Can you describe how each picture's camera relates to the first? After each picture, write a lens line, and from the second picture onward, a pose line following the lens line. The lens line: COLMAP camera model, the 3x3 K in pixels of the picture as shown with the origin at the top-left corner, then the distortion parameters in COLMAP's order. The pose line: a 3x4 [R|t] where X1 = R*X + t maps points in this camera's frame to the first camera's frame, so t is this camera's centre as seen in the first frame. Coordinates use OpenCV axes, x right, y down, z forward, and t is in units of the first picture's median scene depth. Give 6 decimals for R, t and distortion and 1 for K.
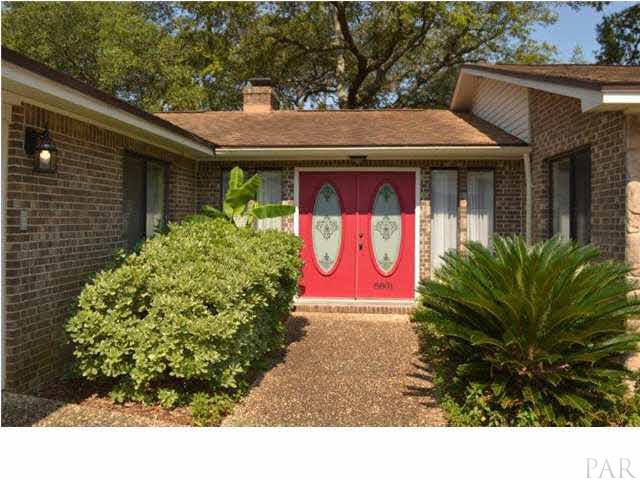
lens RADIAL K [[503.2, 0, 321.8], [0, 503.2, 210.4], [0, 0, 1]] dist [-0.074344, 0.003244]
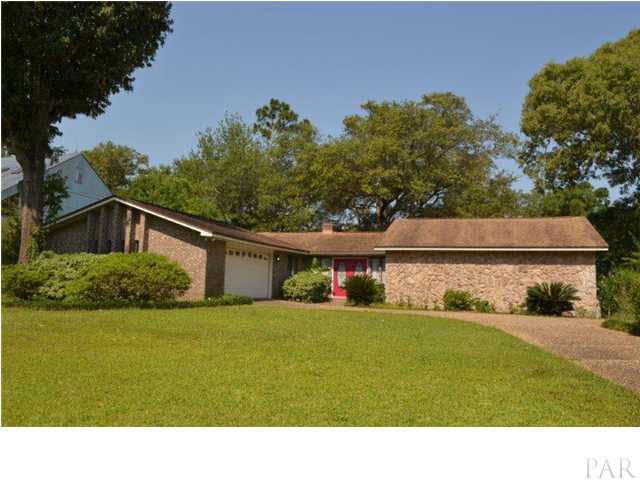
lens RADIAL K [[503.2, 0, 321.8], [0, 503.2, 210.4], [0, 0, 1]] dist [-0.074344, 0.003244]
pose [[0.977146, -0.018277, -0.211783, 0.643116], [-0.010396, 0.990995, -0.133492, 0.058247], [0.212315, 0.132643, 0.968157, -2.505661]]
